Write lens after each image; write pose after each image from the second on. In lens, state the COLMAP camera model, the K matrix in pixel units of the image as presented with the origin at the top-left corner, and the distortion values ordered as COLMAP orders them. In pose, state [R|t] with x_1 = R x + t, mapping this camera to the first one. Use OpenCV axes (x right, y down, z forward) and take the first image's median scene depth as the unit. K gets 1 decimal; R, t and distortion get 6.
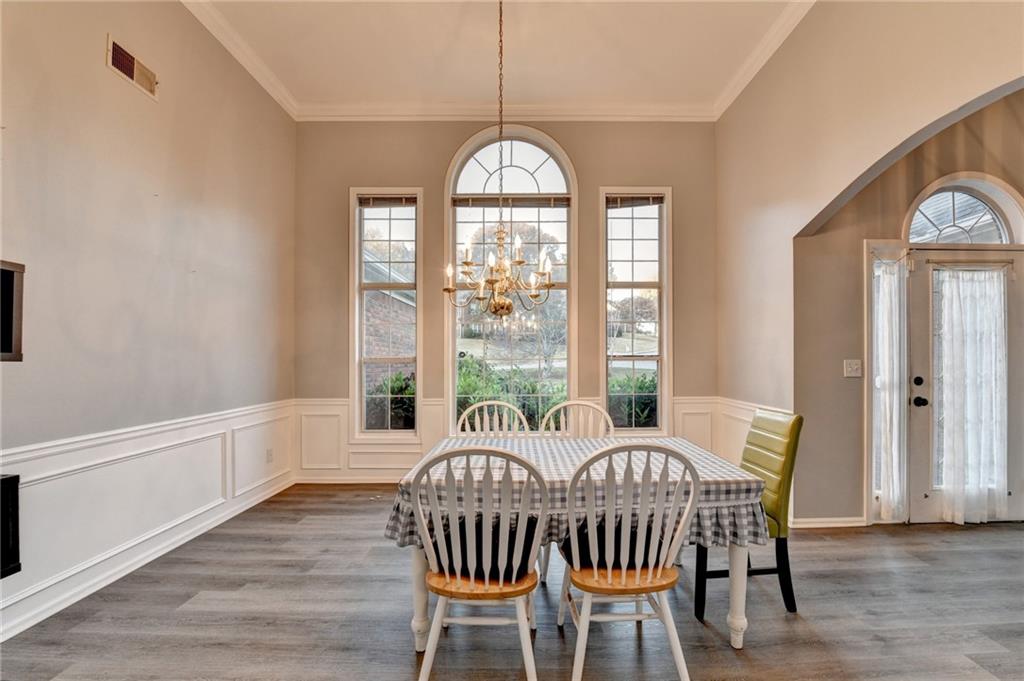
lens RADIAL K [[418.3, 0, 518.5], [0, 418.3, 350.6], [0, 0, 1]] dist [-0.019189, -0.001099]
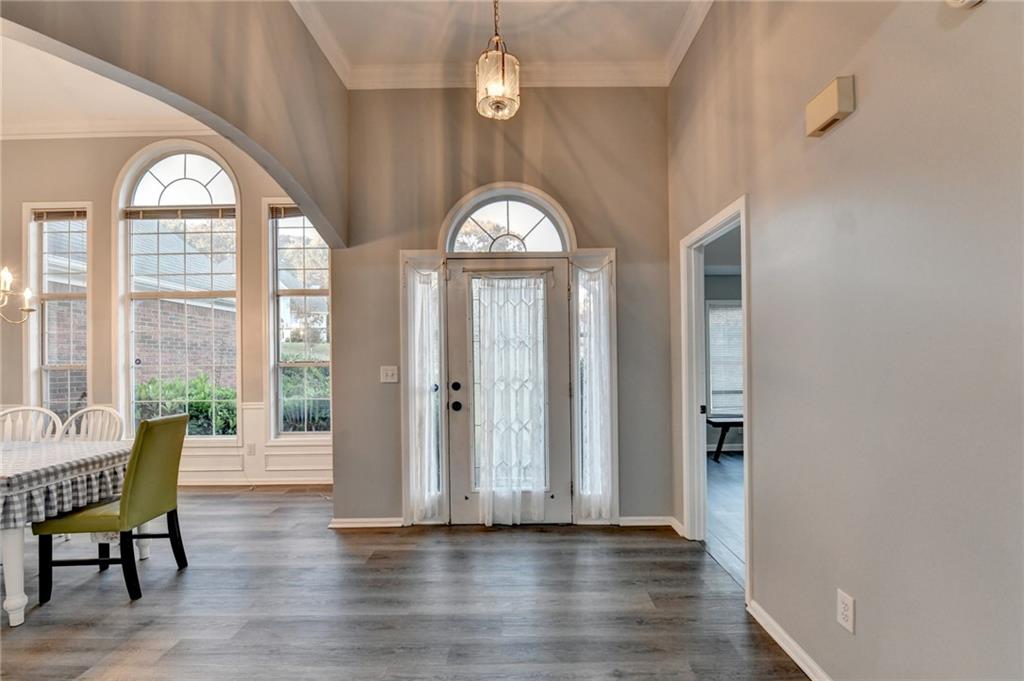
lens RADIAL K [[418.3, 0, 521.8], [0, 418.3, 351.1], [0, 0, 1]] dist [-0.019189, -0.001099]
pose [[0.999845, -0.007542, 0.015895, 1.122717], [0.007479, 0.999964, 0.003982, -0.017190], [-0.015925, -0.003862, 0.999866, -0.052942]]
